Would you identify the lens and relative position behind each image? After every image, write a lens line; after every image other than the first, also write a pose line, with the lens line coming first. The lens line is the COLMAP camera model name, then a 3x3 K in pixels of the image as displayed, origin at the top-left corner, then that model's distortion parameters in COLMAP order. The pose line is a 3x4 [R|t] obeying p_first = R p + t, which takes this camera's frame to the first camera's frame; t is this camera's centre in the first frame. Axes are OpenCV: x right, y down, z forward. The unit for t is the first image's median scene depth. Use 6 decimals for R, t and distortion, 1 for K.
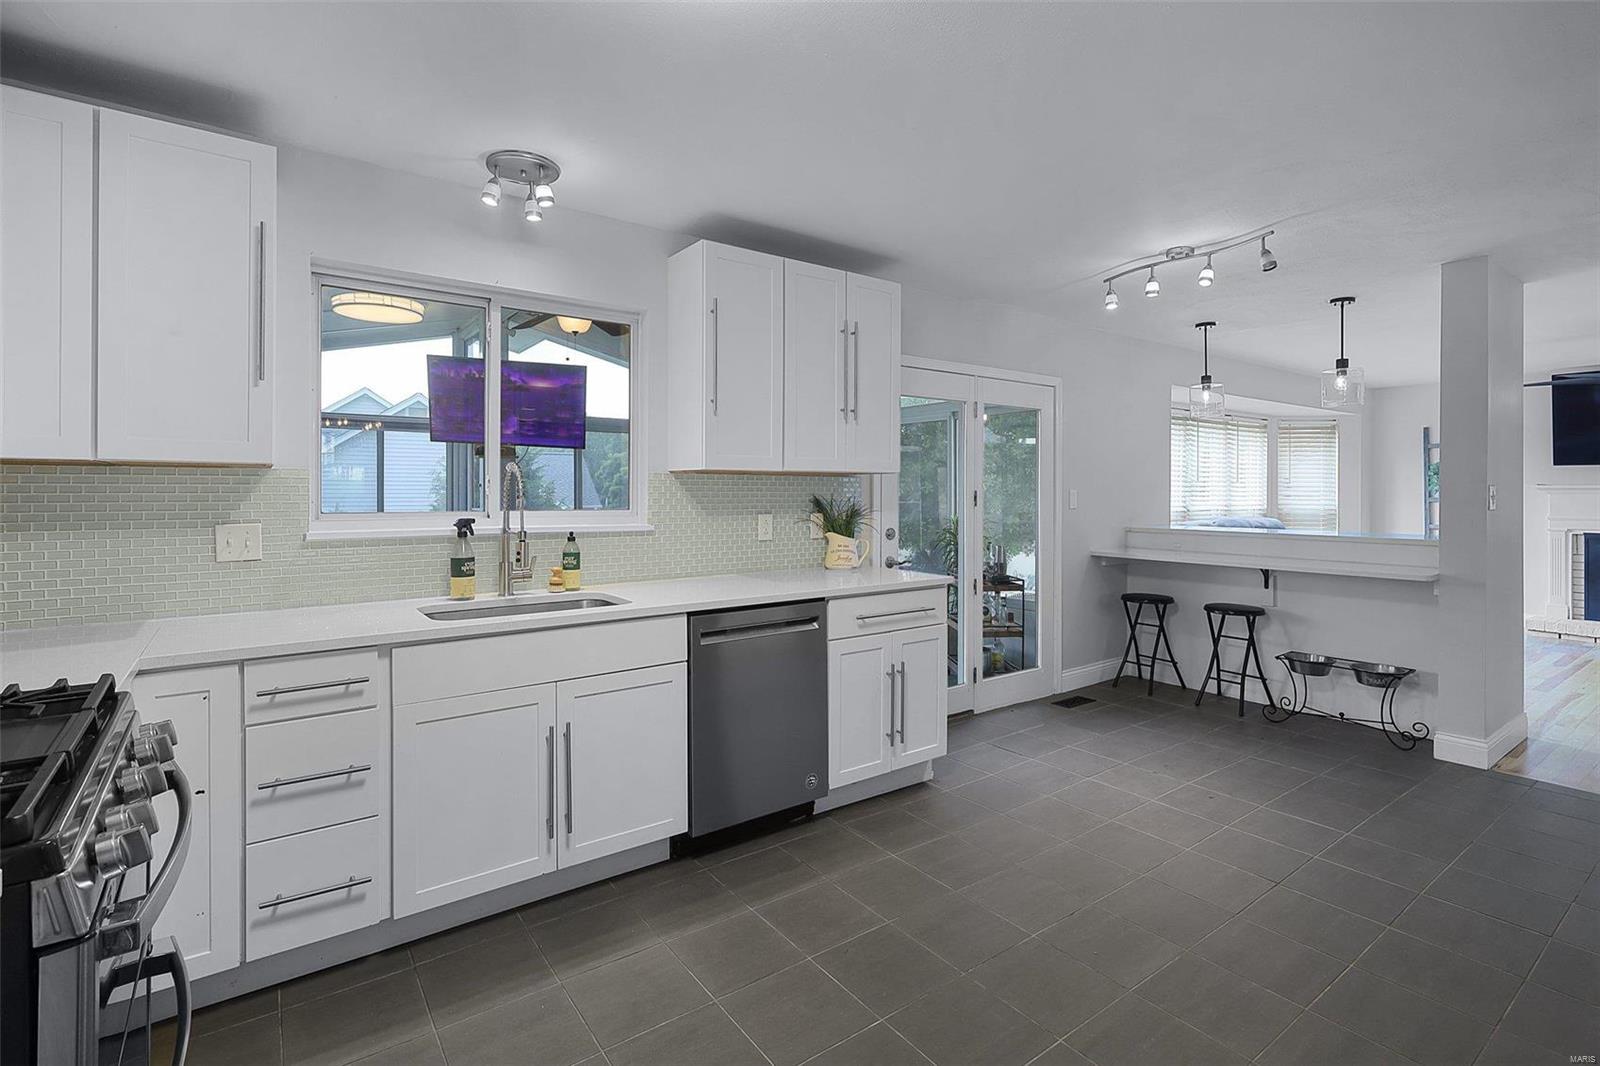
lens RADIAL K [[757.7, 0, 797.2], [0, 757.7, 480.2], [0, 0, 1]] dist [-0.000421, -0.000029]
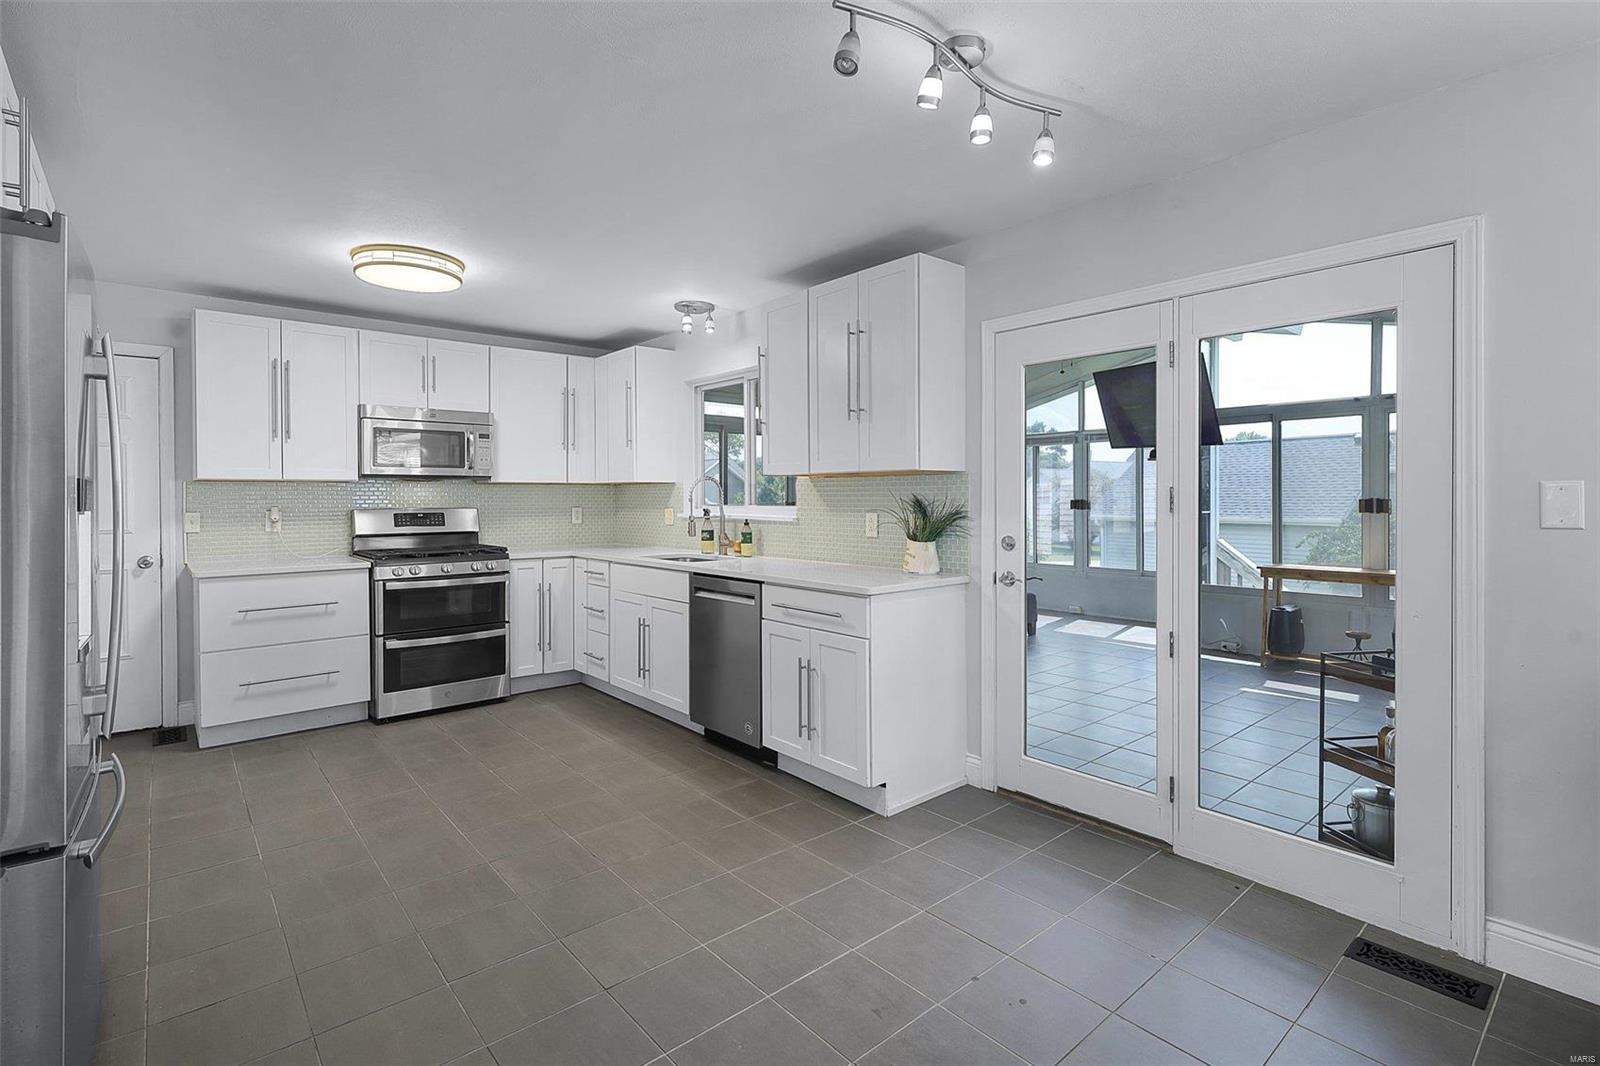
lens RADIAL K [[752.1, 0, 801.6], [0, 752.1, 499.0], [0, 0, 1]] dist [0.000266, 0.000033]
pose [[0.075868, -0.001185, -0.997117, 1.239305], [0.012478, 0.999922, -0.000239, 0.029568], [0.997040, -0.012424, 0.075877, 1.003680]]
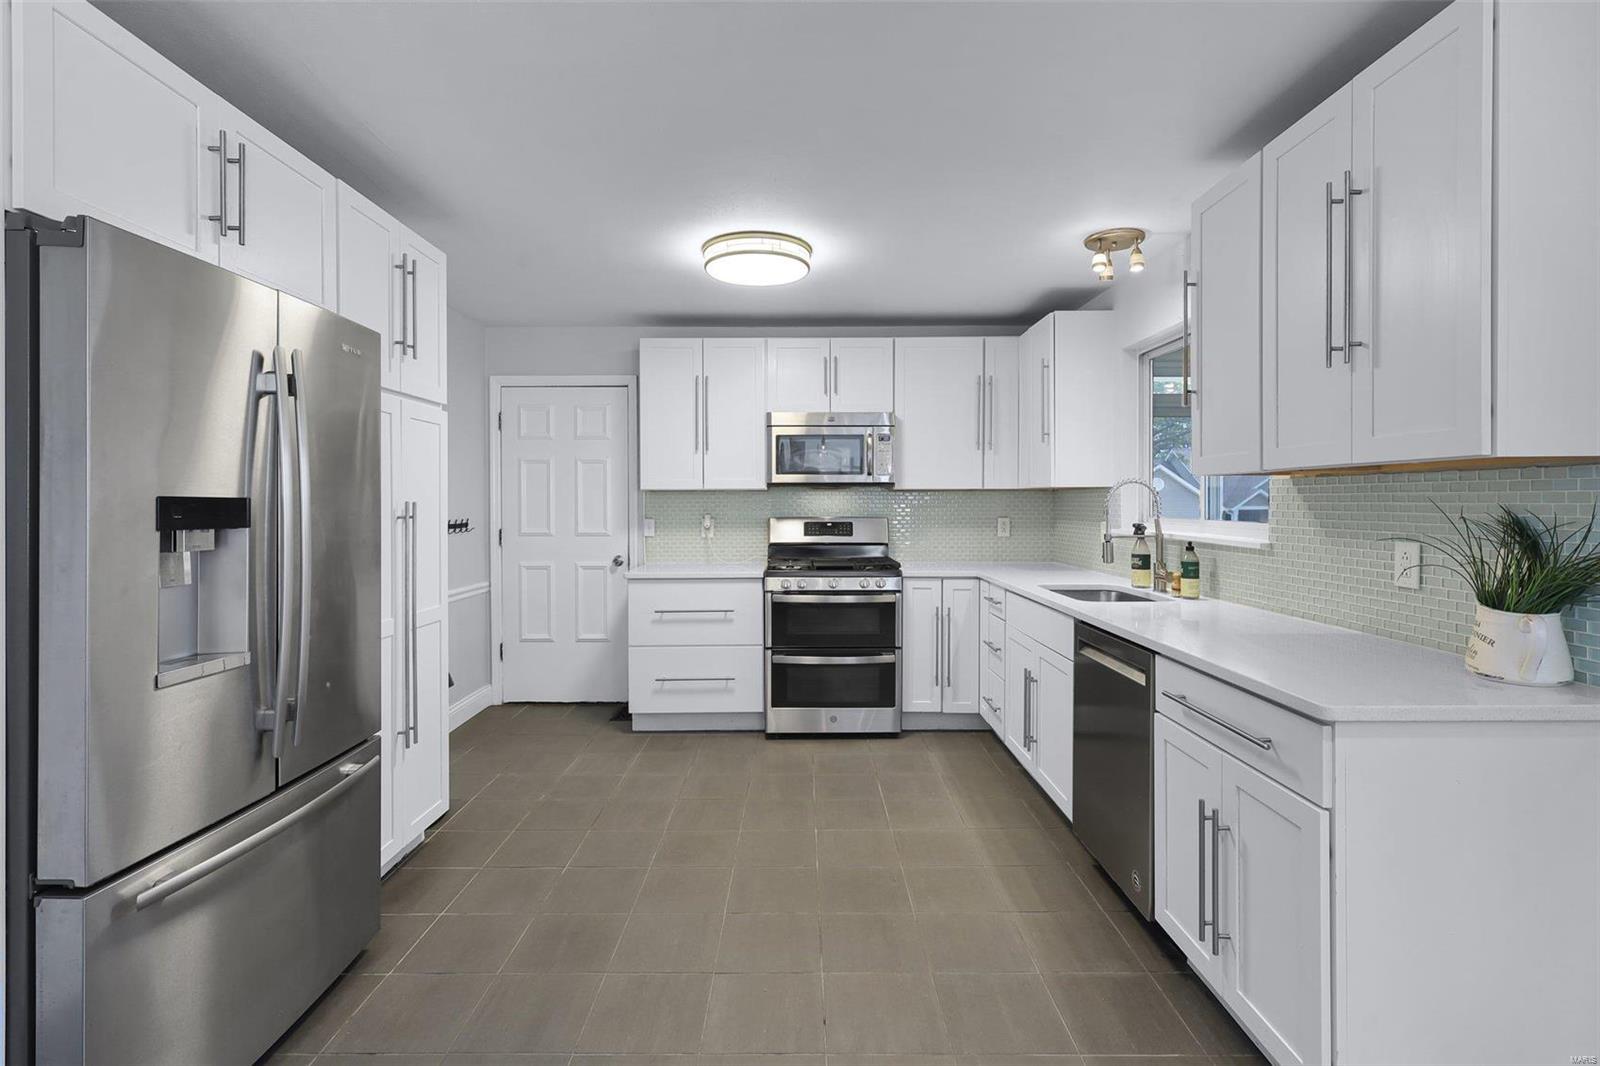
lens RADIAL K [[749.4, 0, 794.7], [0, 749.4, 509.0], [0, 0, 1]] dist [-0.000258, -0.000255]
pose [[-0.595248, 0.005296, -0.803524, 0.832980], [0.008009, 0.999968, 0.000658, 0.019796], [0.803502, -0.006044, -0.595272, 1.181424]]
